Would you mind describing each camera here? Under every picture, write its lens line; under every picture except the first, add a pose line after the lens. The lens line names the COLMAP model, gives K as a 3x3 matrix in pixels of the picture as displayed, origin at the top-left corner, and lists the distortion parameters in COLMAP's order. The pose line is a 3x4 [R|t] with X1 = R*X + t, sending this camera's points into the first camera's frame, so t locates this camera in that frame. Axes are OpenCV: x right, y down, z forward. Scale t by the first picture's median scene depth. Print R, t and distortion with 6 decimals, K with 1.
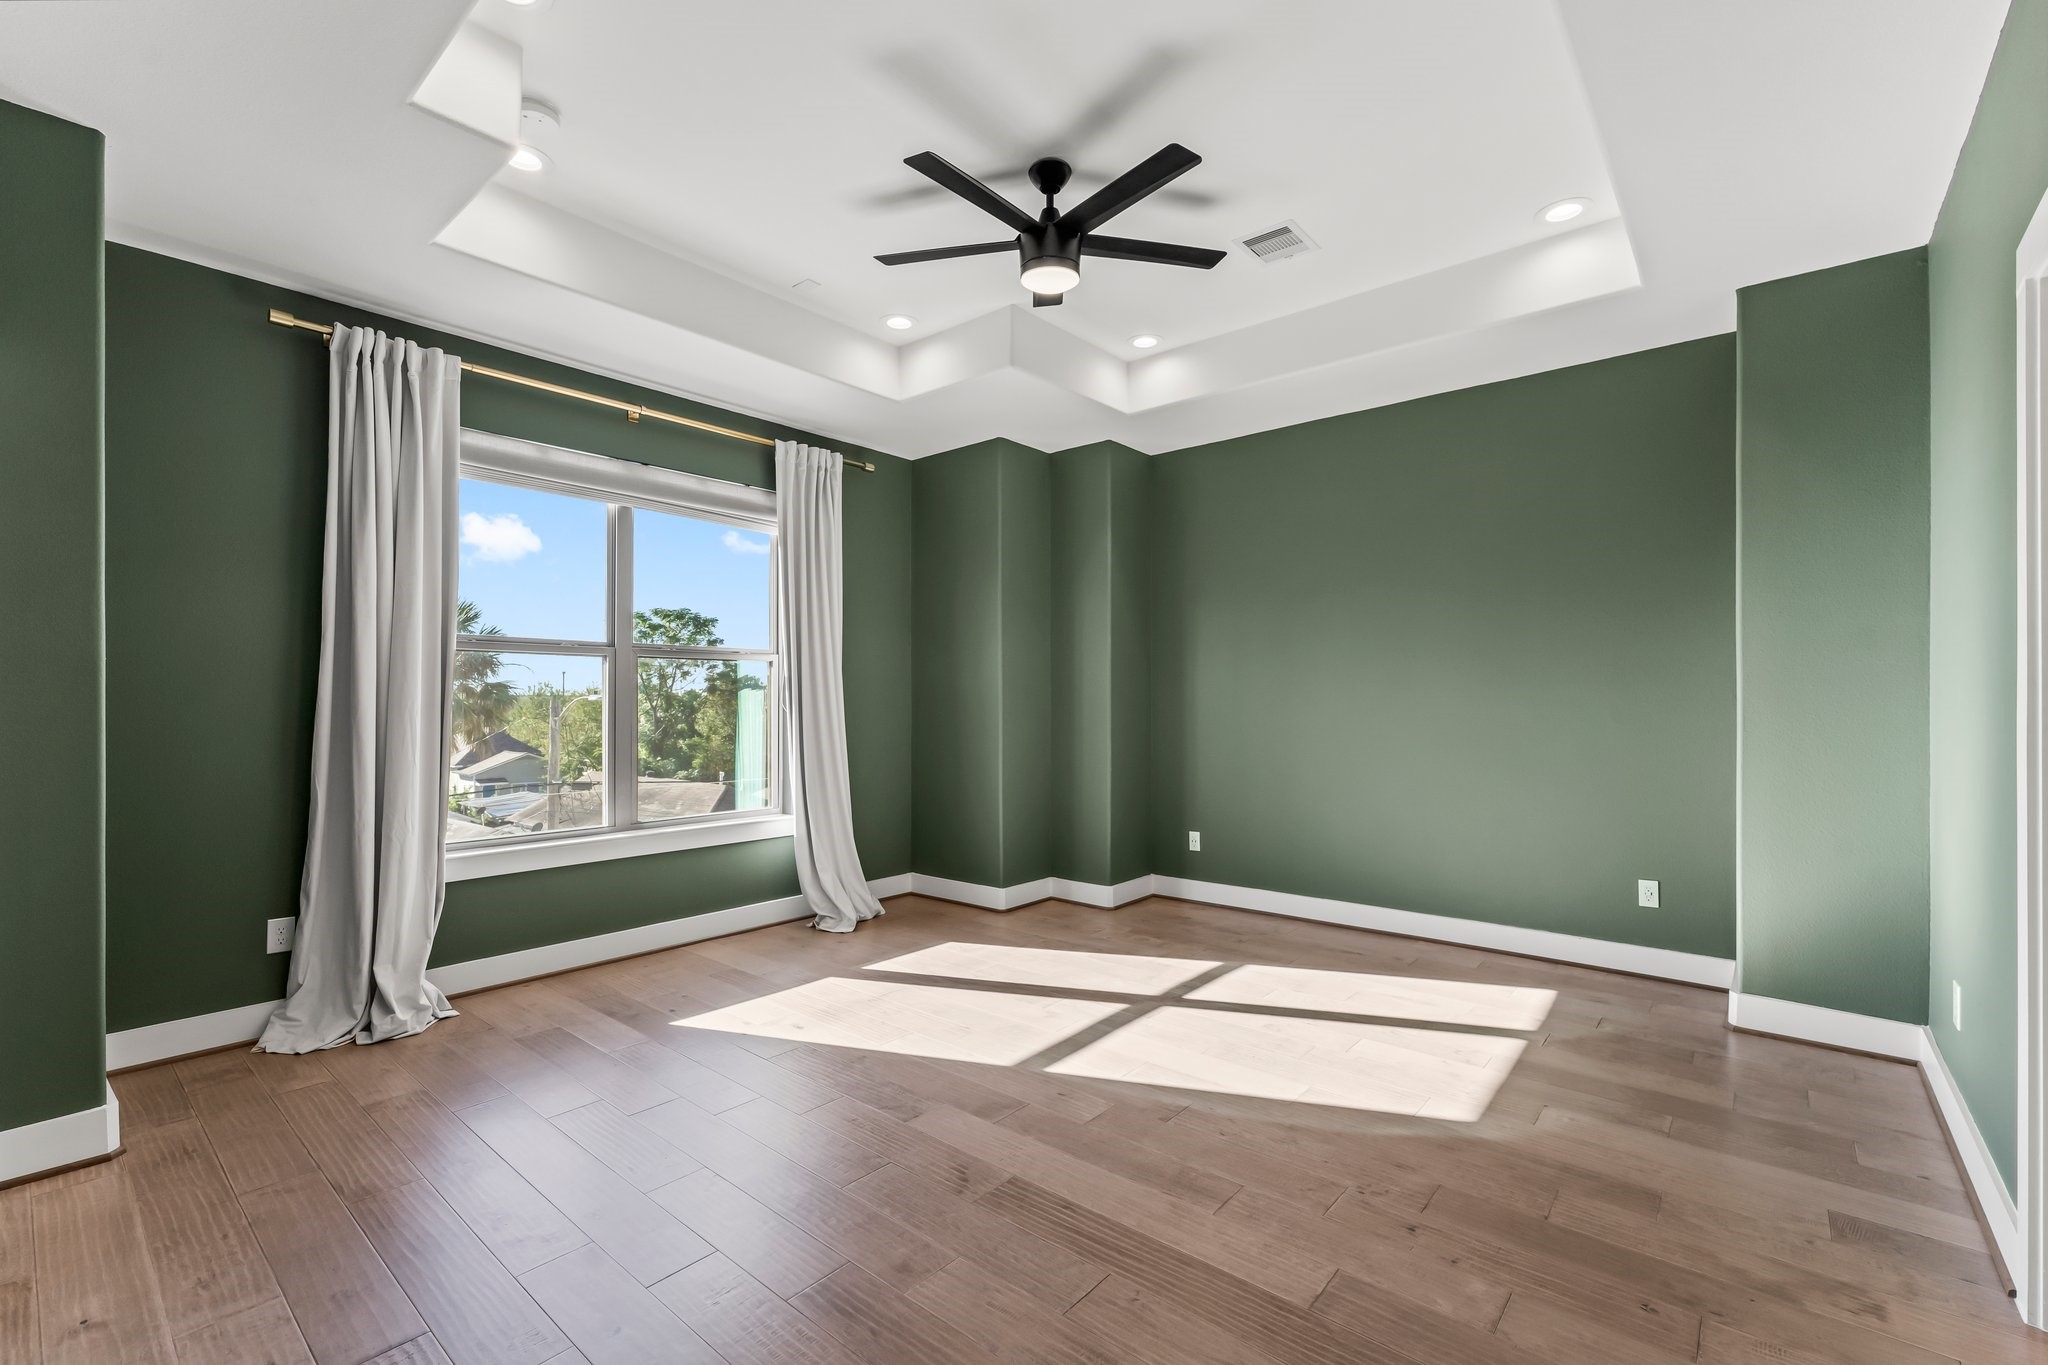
lens RADIAL K [[876.6, 0, 1021.6], [0, 876.6, 693.2], [0, 0, 1]] dist [-0.003531, 0.000338]
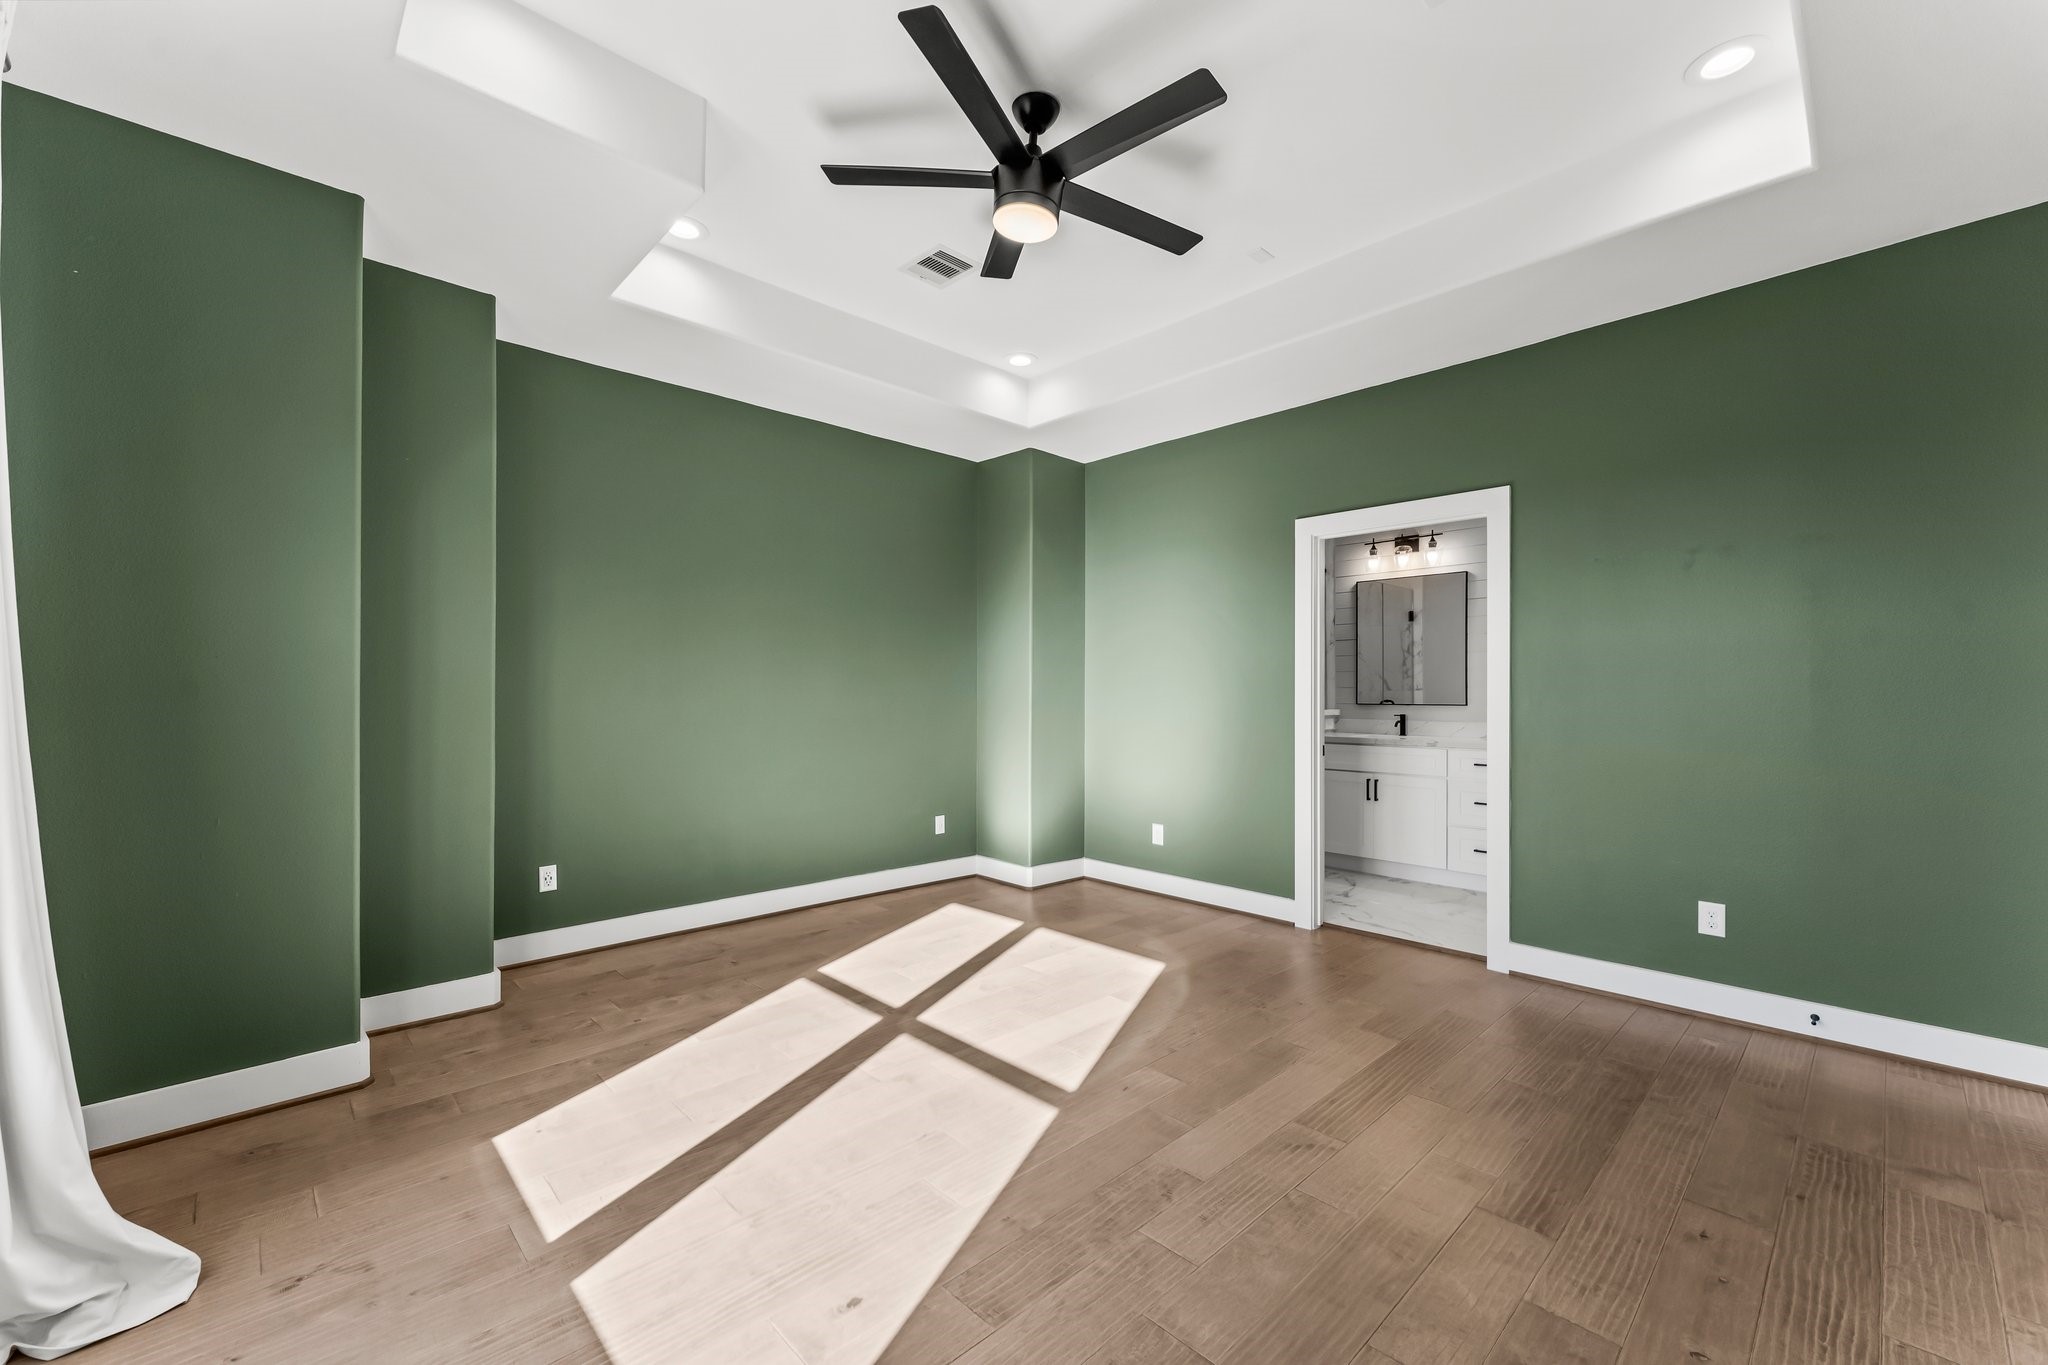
lens RADIAL K [[825.8, 0, 1024.6], [0, 825.8, 688.3], [0, 0, 1]] dist [-0.000183, 0.000347]
pose [[0.098889, 0.006006, 0.995080, -0.630800], [-0.014227, 0.999888, -0.004621, 0.006850], [-0.994997, -0.013700, 0.098964, 0.720745]]
